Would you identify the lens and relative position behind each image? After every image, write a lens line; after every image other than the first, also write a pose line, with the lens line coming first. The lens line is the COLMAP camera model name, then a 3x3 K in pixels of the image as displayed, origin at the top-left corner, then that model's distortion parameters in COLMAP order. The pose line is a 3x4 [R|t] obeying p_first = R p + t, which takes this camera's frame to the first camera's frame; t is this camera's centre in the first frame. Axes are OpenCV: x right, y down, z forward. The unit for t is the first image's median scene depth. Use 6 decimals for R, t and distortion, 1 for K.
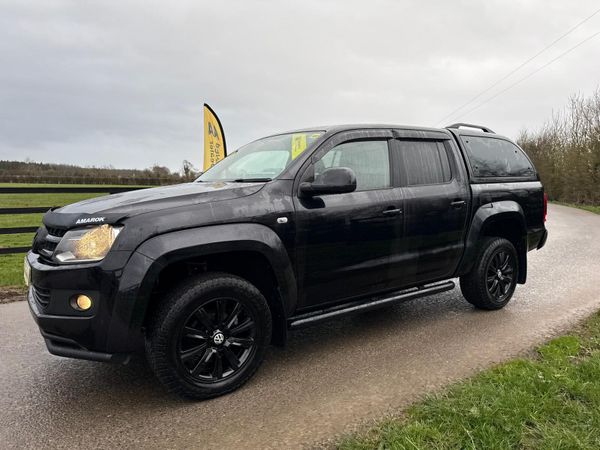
lens RADIAL K [[426.2, 0, 302.7], [0, 426.2, 225.2], [0, 0, 1]] dist [0.015146, -0.006593]
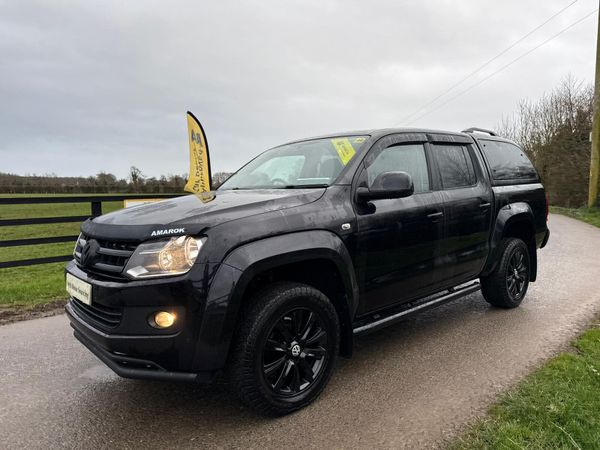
lens RADIAL K [[426.2, 0, 299.9], [0, 426.2, 227.1], [0, 0, 1]] dist [0.013152, -0.005402]
pose [[0.994605, -0.025813, 0.100475, -0.238711], [0.026532, 0.999631, -0.005823, -0.006486], [-0.100287, 0.008458, 0.994923, 0.030668]]
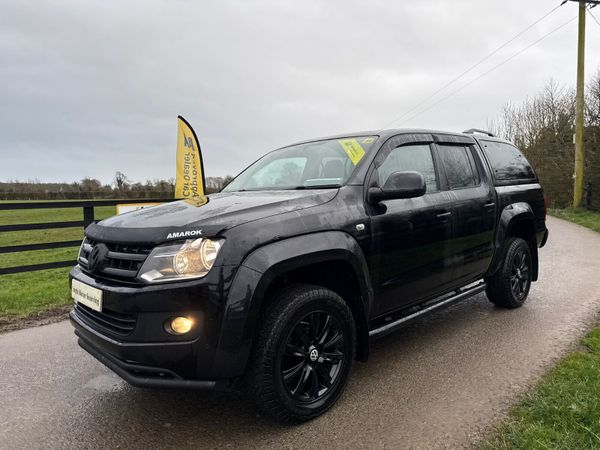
lens RADIAL K [[426.8, 0, 300.8], [0, 426.8, 219.1], [0, 0, 1]] dist [0.003477, 0.002254]
pose [[0.990593, -0.034045, 0.132538, -0.292450], [0.038701, 0.998715, -0.032711, -0.002824], [-0.131254, 0.037533, 0.990638, 0.053648]]
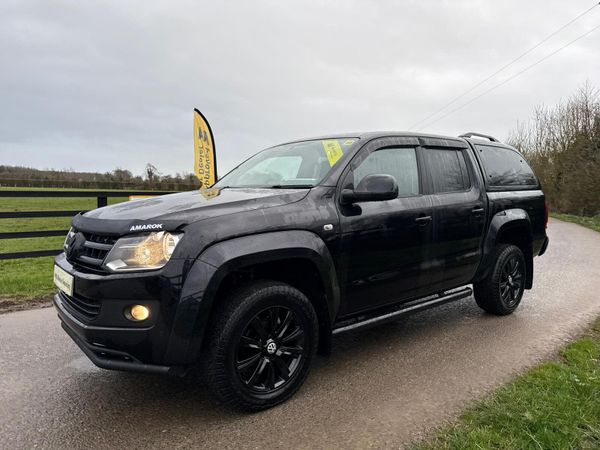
lens RADIAL K [[425.9, 0, 300.0], [0, 425.9, 225.0], [0, 0, 1]] dist [0.015973, -0.009451]
pose [[0.997385, 0.003898, 0.072167, -0.174999], [-0.002943, 0.999907, -0.013336, -0.003033], [-0.072212, 0.013089, 0.997303, 0.014711]]
